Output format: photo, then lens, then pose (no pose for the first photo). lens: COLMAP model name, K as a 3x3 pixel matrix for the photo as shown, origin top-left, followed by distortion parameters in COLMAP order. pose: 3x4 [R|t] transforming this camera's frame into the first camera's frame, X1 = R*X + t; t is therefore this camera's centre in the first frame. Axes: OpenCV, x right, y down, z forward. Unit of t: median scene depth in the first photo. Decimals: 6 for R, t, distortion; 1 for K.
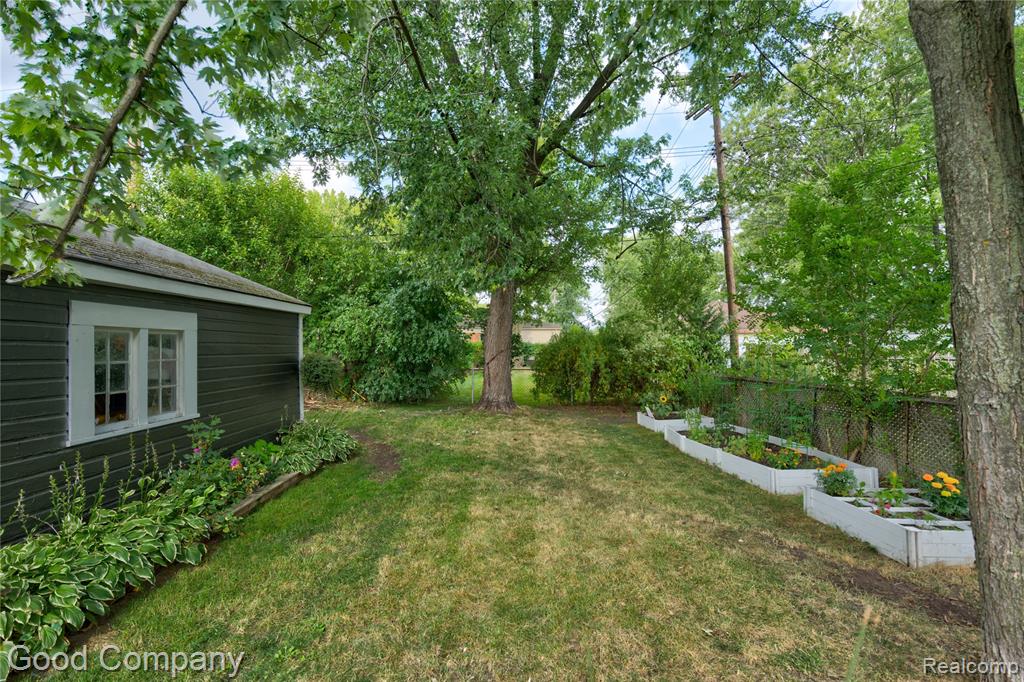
lens RADIAL K [[460.6, 0, 499.2], [0, 460.6, 338.3], [0, 0, 1]] dist [-0.000128, 0.000703]
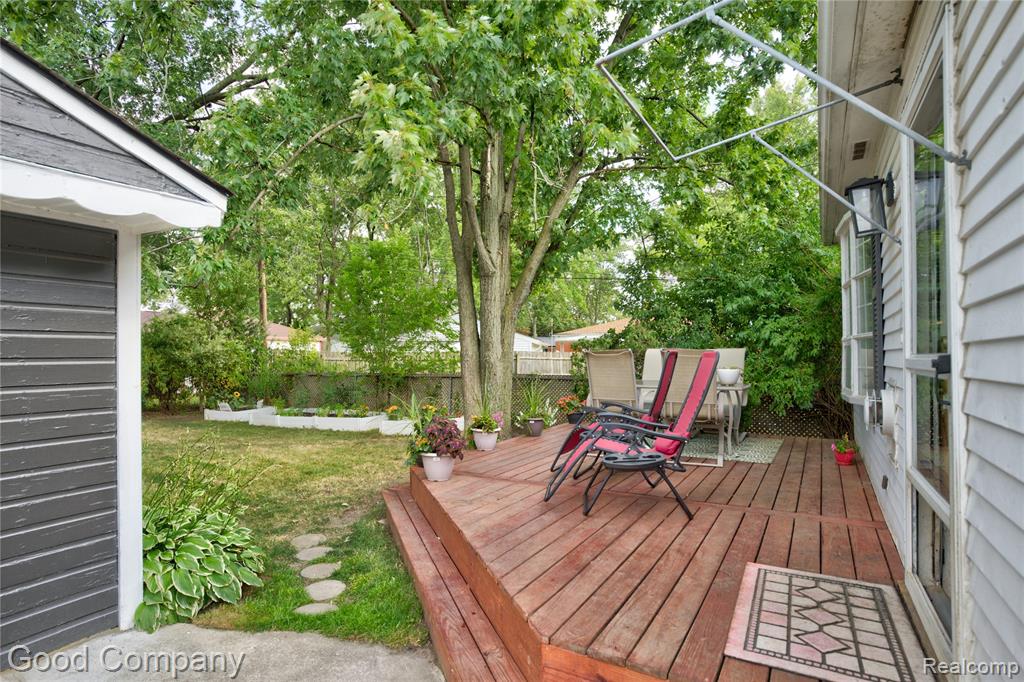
lens RADIAL K [[533.7, 0, 512.0], [0, 533.7, 341.0], [0, 0, 1]] dist [-0.004780, -0.000695]
pose [[0.495279, 0.023924, 0.868405, -0.437438], [-0.015273, 0.999706, -0.018830, 0.011574], [-0.868600, -0.003937, 0.495499, -0.252386]]
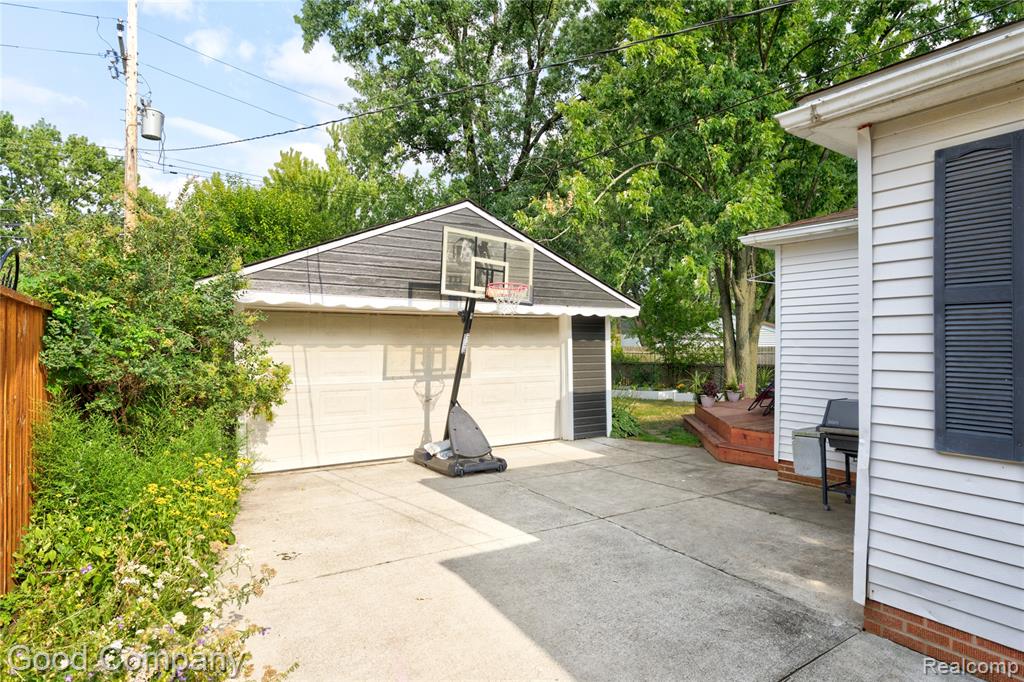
lens RADIAL K [[544.1, 0, 512.0], [0, 544.1, 341.0], [0, 0, 1]] dist [-0.098169, -0.000050]
pose [[0.852883, 0.007832, 0.522043, -0.906859], [-0.011116, 0.999933, 0.003158, -0.005698], [-0.521984, -0.008496, 0.852913, -0.634156]]
